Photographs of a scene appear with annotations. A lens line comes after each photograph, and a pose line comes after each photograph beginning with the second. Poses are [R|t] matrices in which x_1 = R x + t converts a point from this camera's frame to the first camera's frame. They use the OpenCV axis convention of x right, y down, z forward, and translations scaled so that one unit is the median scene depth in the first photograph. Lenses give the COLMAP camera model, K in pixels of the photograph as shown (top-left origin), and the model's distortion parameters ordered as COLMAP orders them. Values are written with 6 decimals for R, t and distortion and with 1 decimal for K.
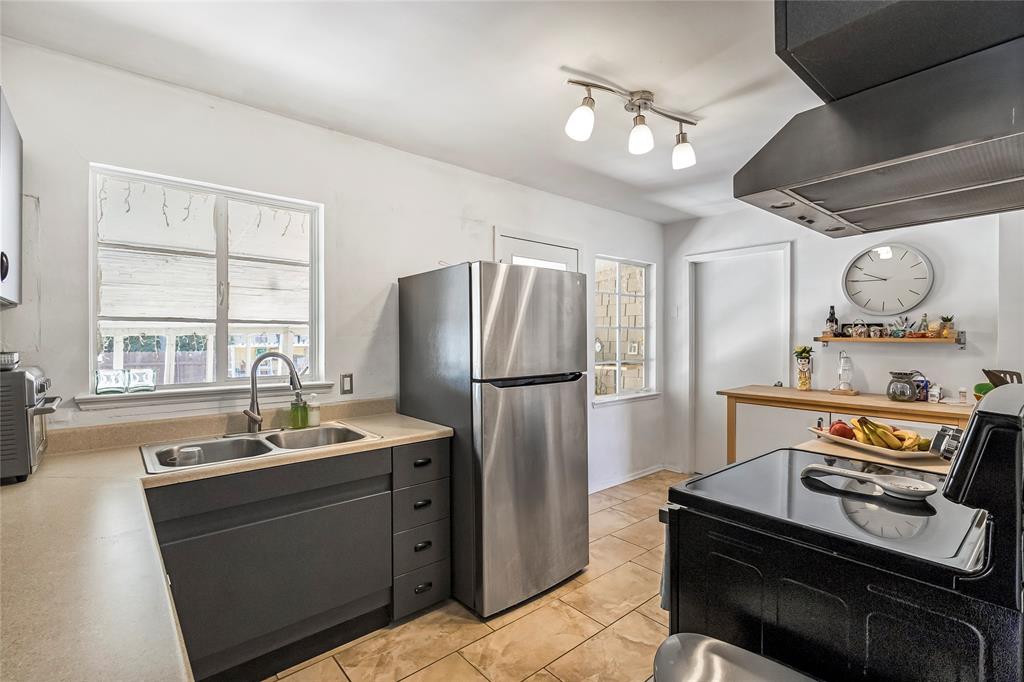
lens RADIAL K [[472.0, 0, 512.4], [0, 472.0, 339.9], [0, 0, 1]] dist [0.007622, -0.002306]
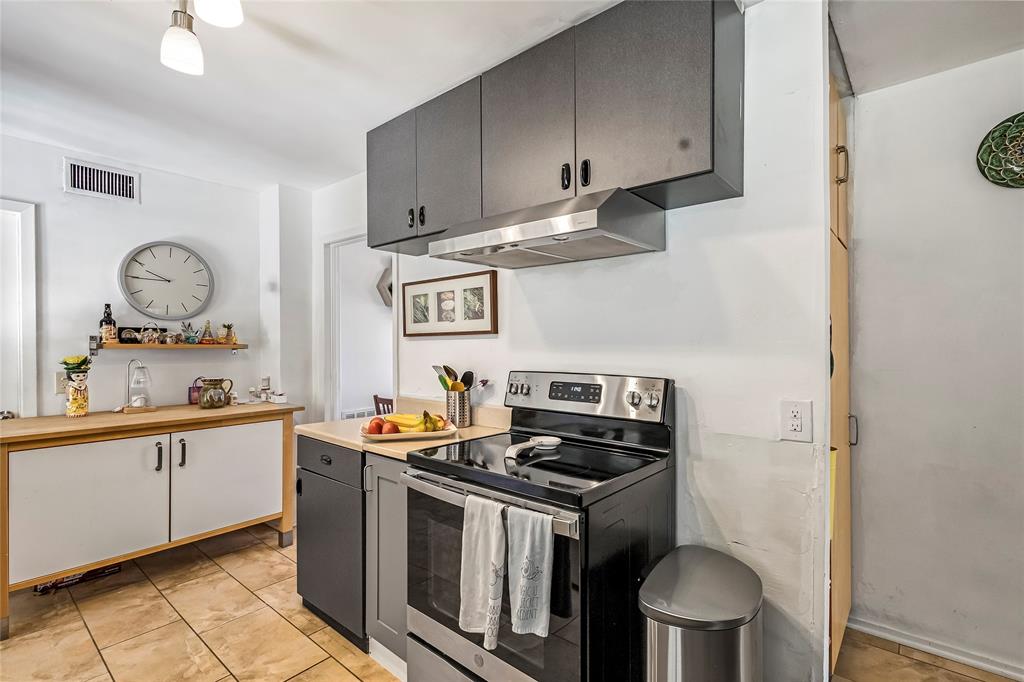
lens RADIAL K [[472.0, 0, 512.5], [0, 472.0, 341.7], [0, 0, 1]] dist [0.007622, -0.002306]
pose [[-0.165989, 0.002847, 0.986123, -0.230004], [0.005061, 0.999985, -0.002036, -0.003775], [-0.986115, 0.004653, -0.166001, 0.486005]]
